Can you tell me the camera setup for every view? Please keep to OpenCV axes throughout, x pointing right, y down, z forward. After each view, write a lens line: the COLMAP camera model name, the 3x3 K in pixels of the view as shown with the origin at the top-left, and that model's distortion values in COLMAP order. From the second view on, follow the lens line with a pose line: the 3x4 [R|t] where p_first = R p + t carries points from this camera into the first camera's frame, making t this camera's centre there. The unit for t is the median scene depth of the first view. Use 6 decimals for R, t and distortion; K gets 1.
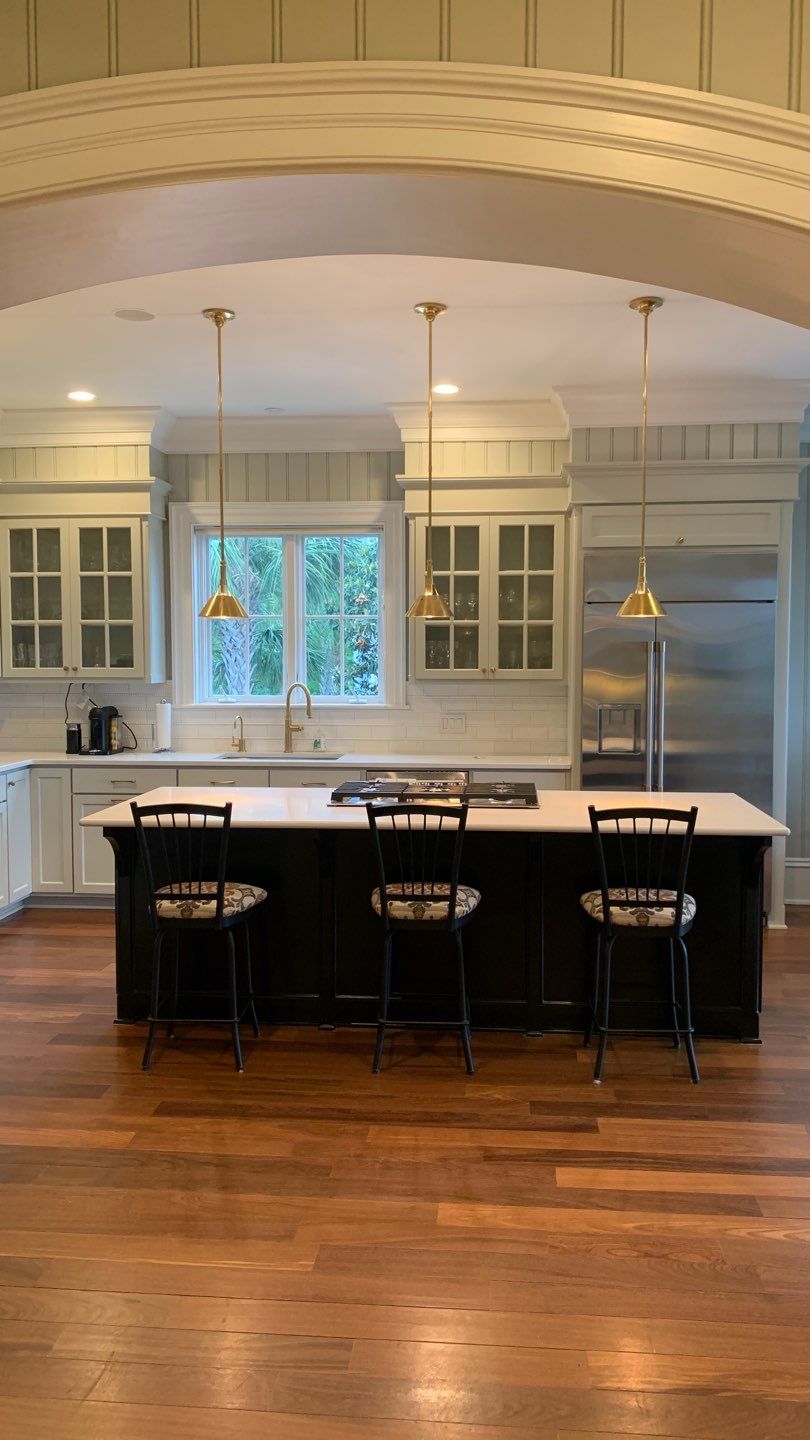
lens RADIAL K [[1085.7, 0, 415.1], [0, 1085.7, 716.0], [0, 0, 1]] dist [0.131790, -0.389068]
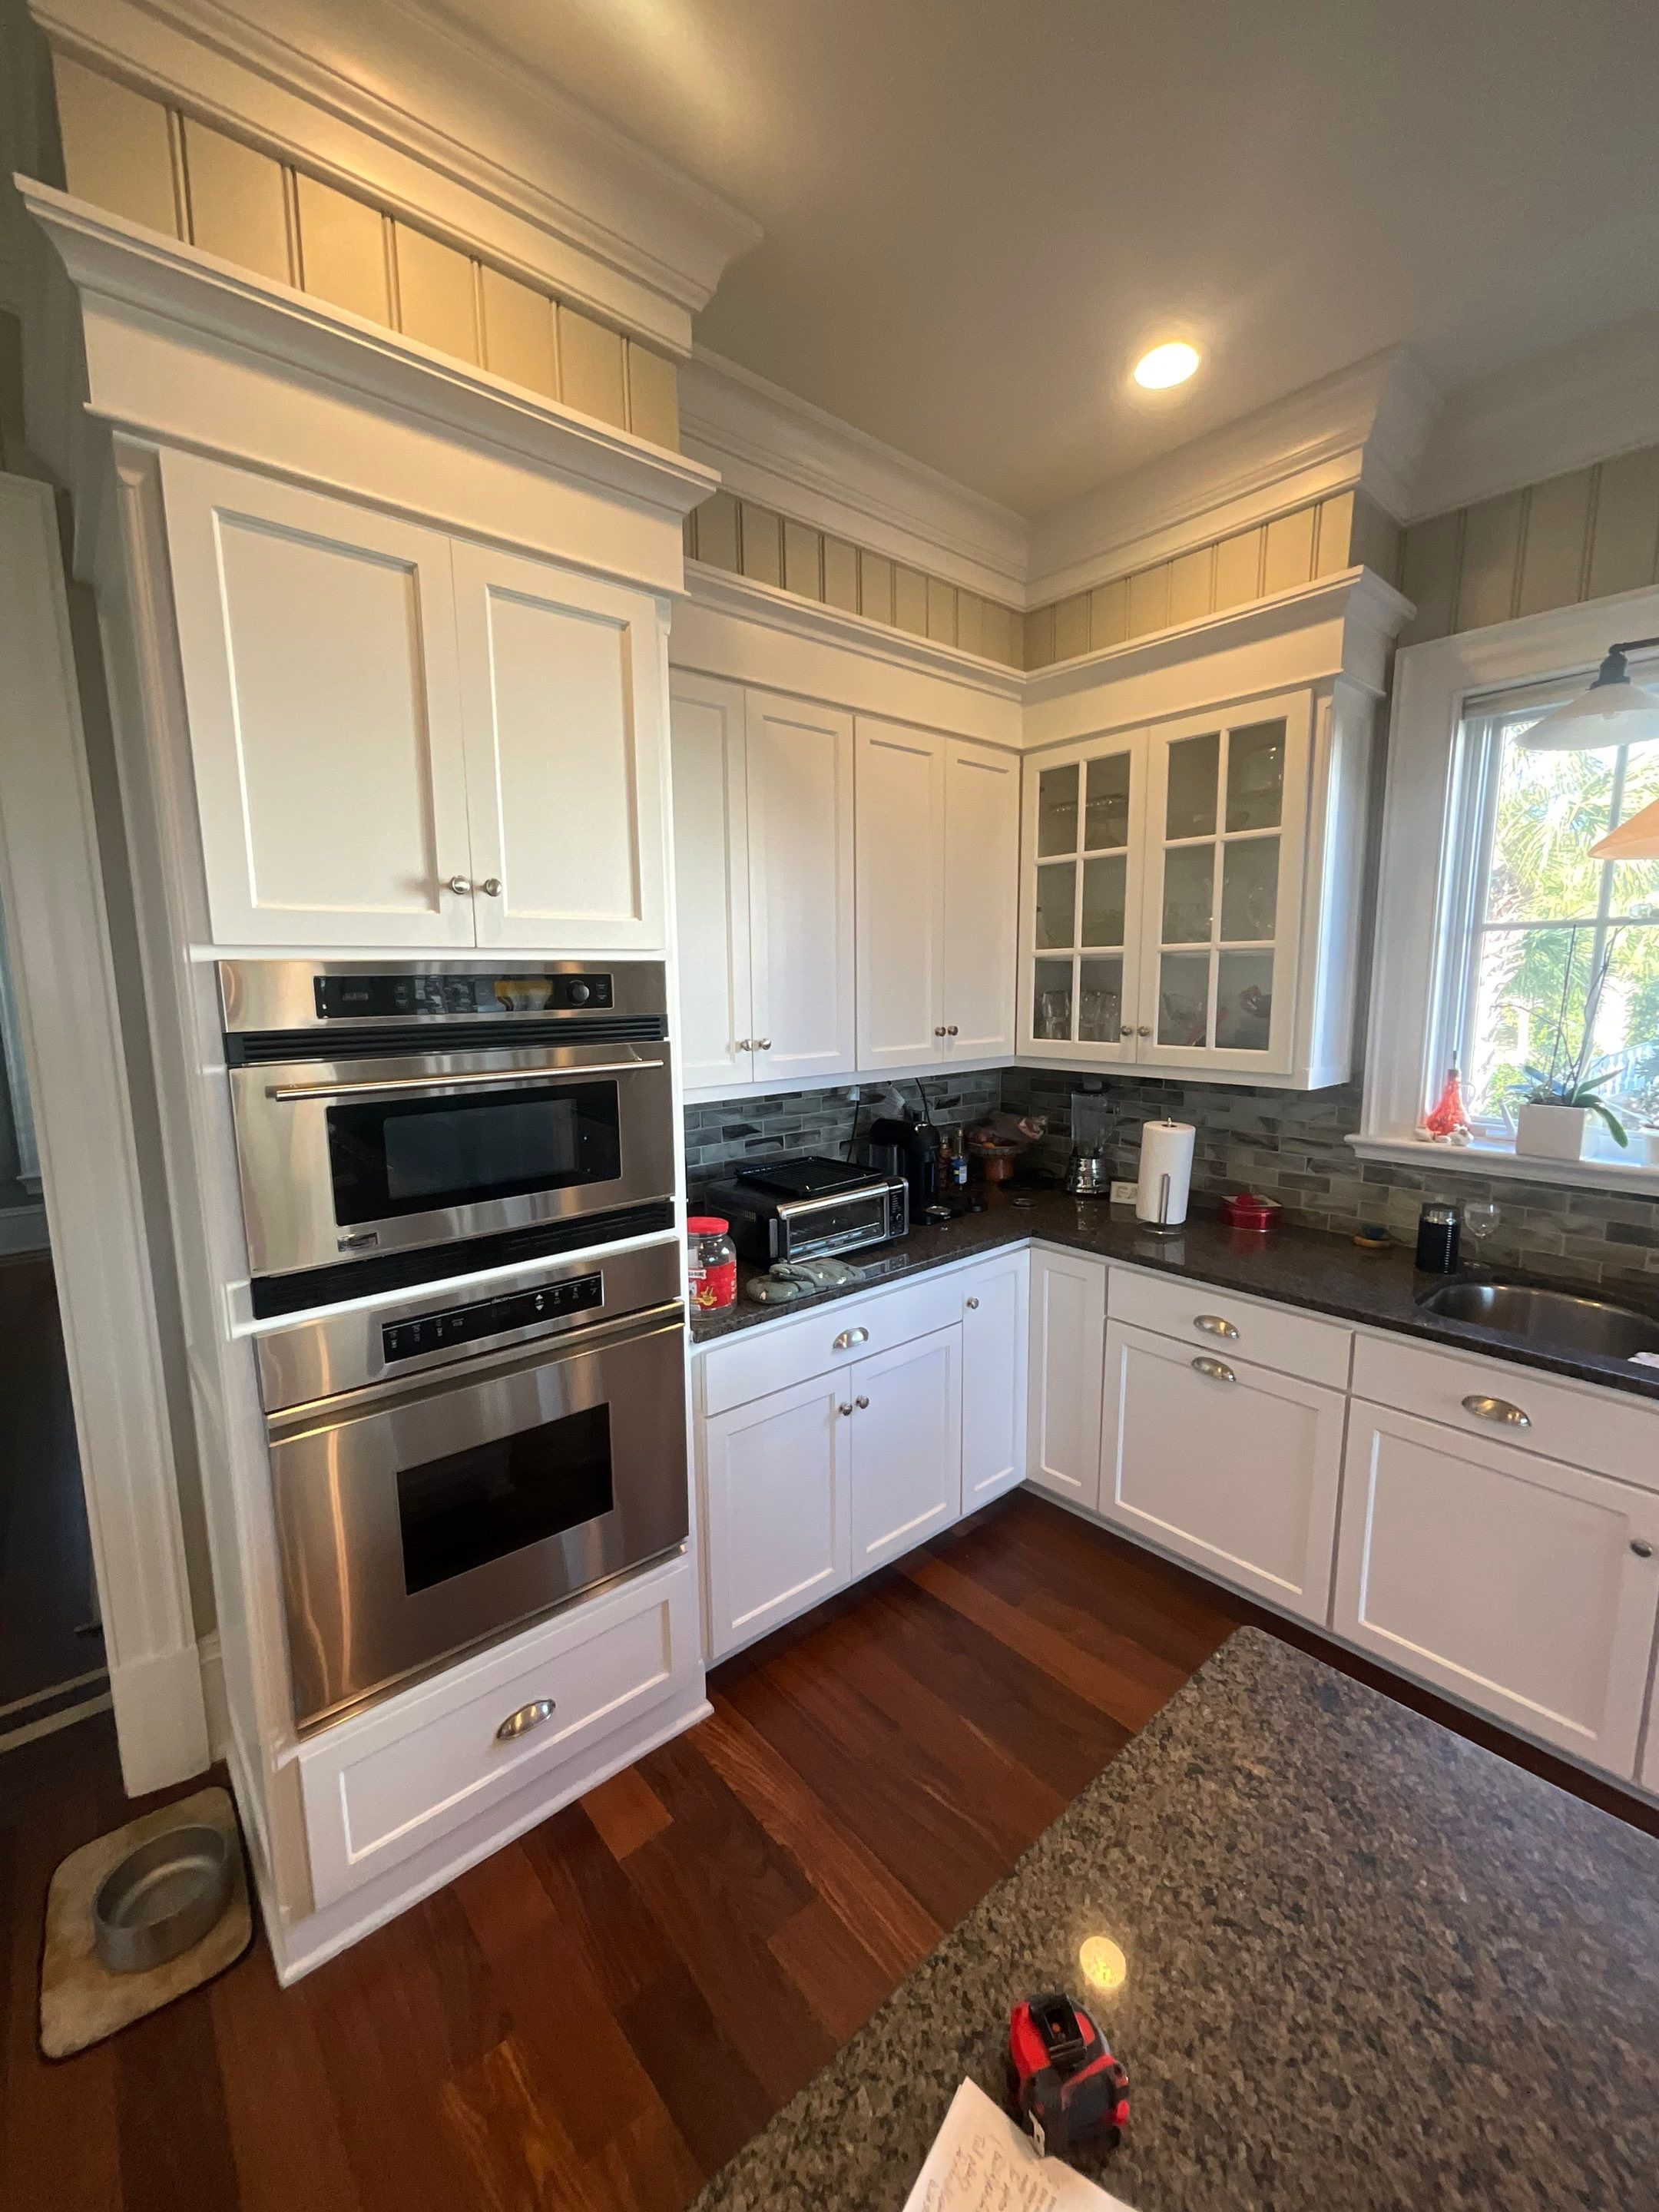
lens RADIAL K [[905.9, 0, 830.7], [0, 905.9, 1103.0], [0, 0, 1]] dist [-0.015810, 0.017987]
pose [[0.719557, 0.089814, -0.688601, -0.137003], [-0.033385, 0.994928, 0.094883, -0.053508], [0.693631, -0.045285, 0.718906, 0.638871]]
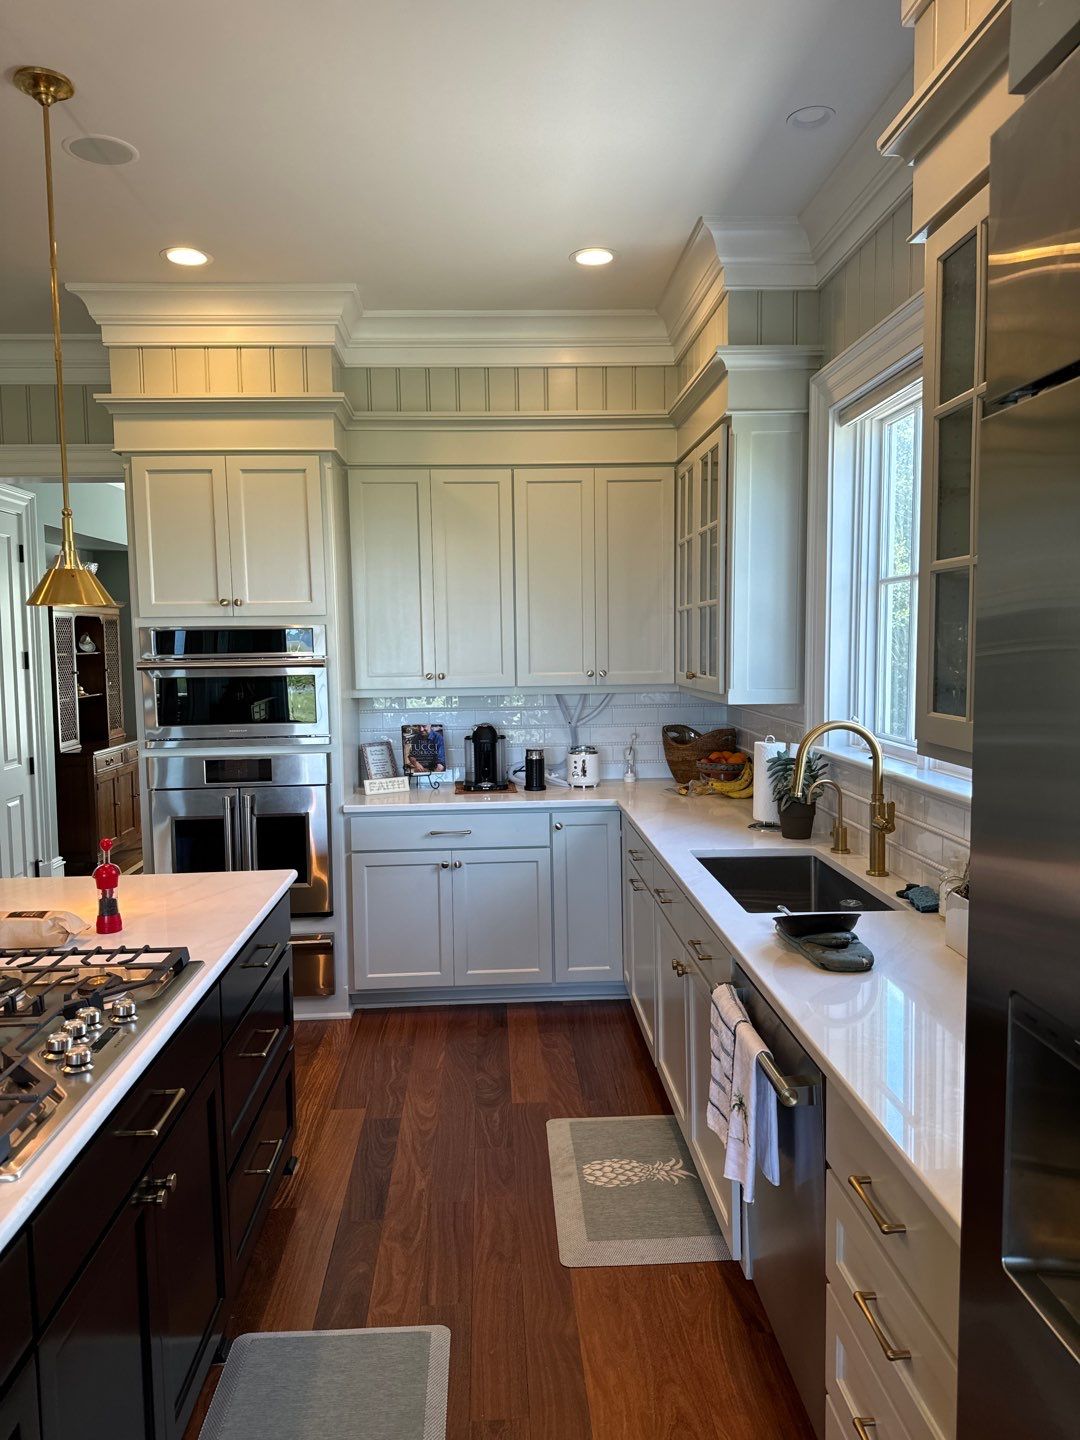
lens RADIAL K [[1011.5, 0, 527.2], [0, 1011.5, 719.9], [0, 0, 1]] dist [0.138140, -0.251462]
pose [[0.125249, 0.079924, -0.988901, 0.299958], [-0.044503, 0.996199, 0.074877, -0.060256], [0.991127, 0.034630, 0.128330, 0.850094]]
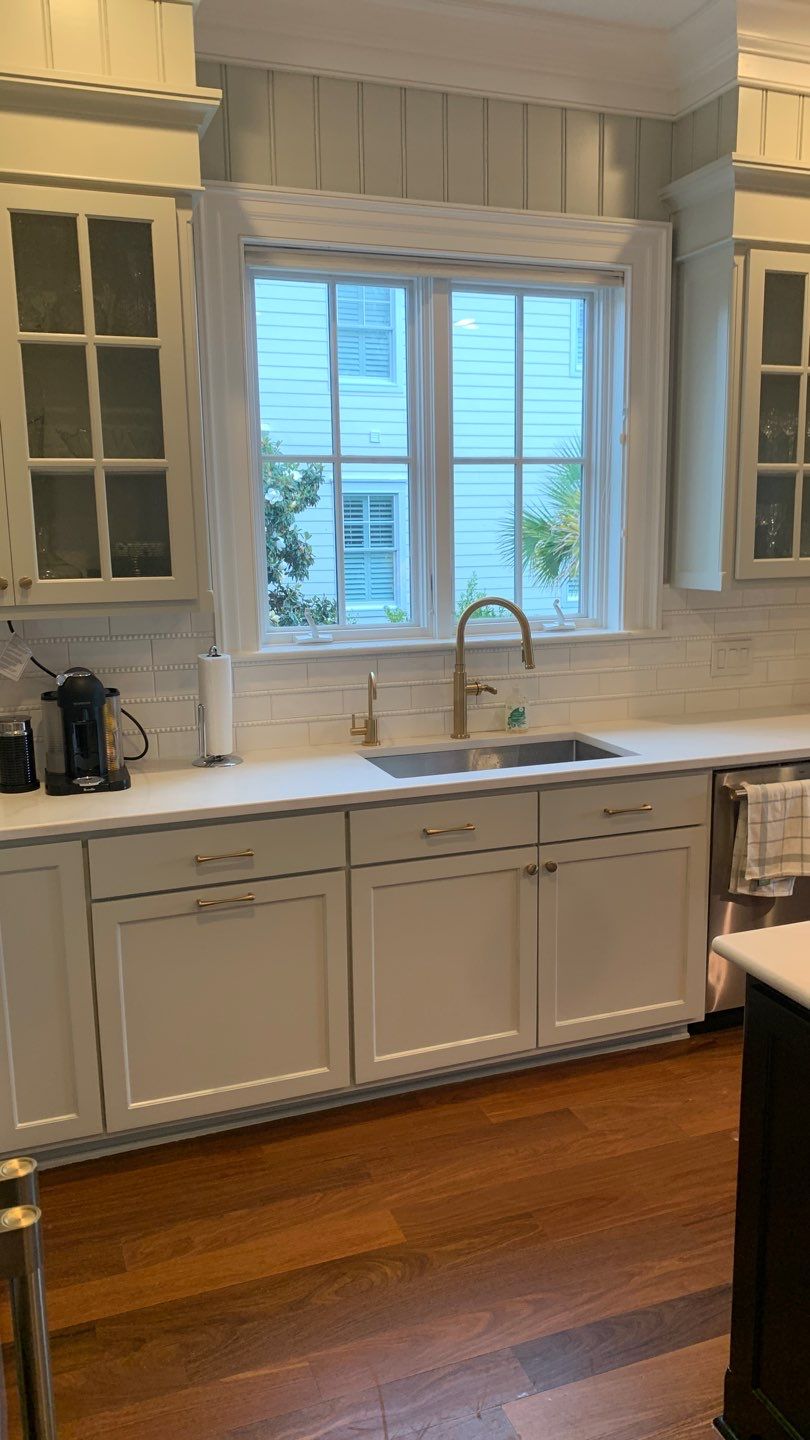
lens RADIAL K [[1118.7, 0, 406.8], [0, 1118.7, 725.4], [0, 0, 1]] dist [0.023563, -0.000212]
pose [[0.900920, -0.090255, 0.424497, -0.375439], [0.040934, 0.991447, 0.123922, -0.038120], [-0.432051, -0.094267, 0.896909, 0.589552]]
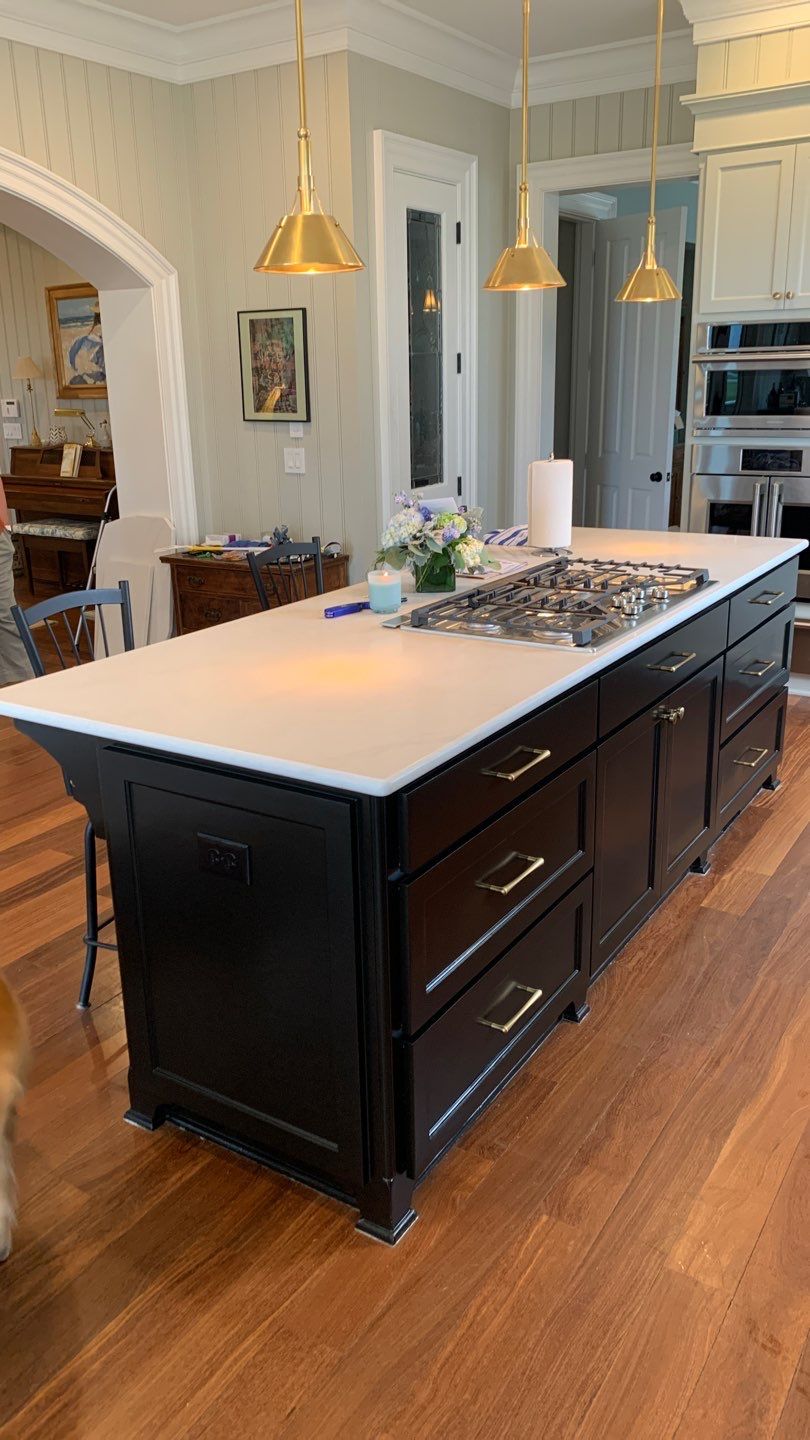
lens RADIAL K [[1113.1, 0, 421.5], [0, 1113.1, 716.2], [0, 0, 1]] dist [0.019202, -0.002984]
pose [[-0.449789, 0.278433, -0.848626, 0.443132], [-0.032045, 0.944522, 0.326880, -0.048897], [0.892560, 0.174221, -0.415913, 0.887106]]
